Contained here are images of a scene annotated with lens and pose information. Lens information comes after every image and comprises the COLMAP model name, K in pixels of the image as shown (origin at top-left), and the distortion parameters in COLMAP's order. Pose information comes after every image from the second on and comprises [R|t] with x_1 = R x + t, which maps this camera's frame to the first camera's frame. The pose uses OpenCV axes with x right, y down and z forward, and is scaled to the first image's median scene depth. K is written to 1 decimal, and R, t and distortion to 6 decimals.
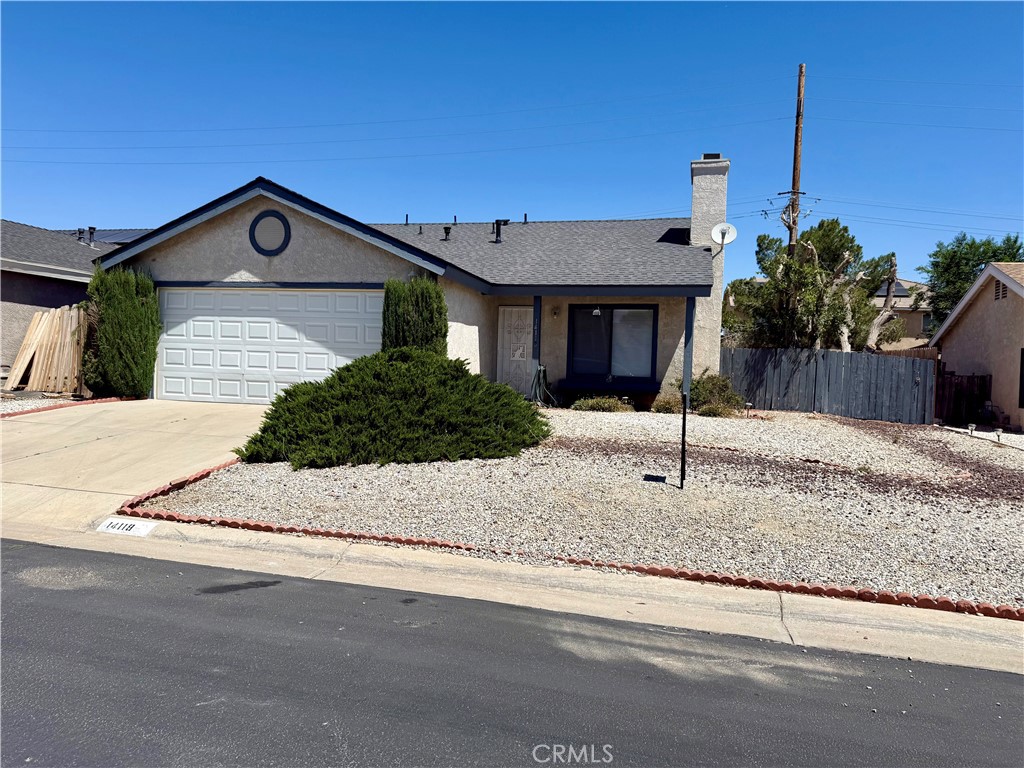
lens RADIAL K [[712.2, 0, 512.0], [0, 712.2, 384.0], [0, 0, 1]] dist [0.106381, -0.148761]
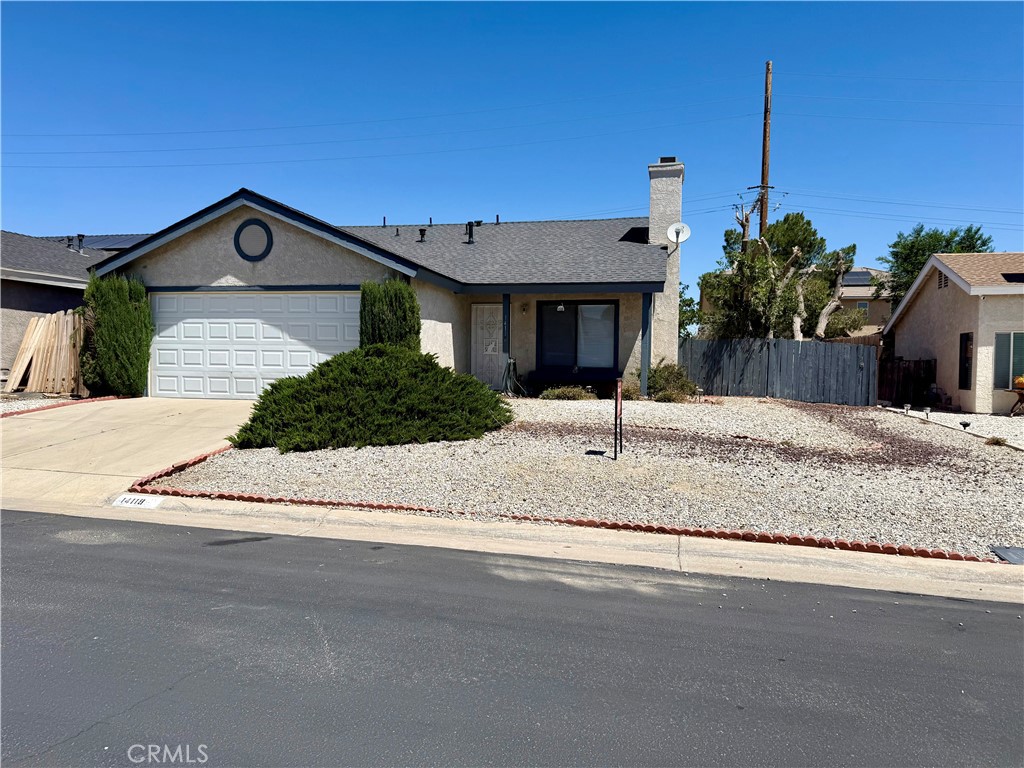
lens RADIAL K [[712.2, 0, 512.0], [0, 712.2, 384.0], [0, 0, 1]] dist [0.106381, -0.148761]
pose [[0.999620, -0.020780, 0.018116, 0.029252], [0.020656, 0.999762, 0.007017, 0.006288], [-0.018258, -0.006640, 0.999811, -0.096248]]
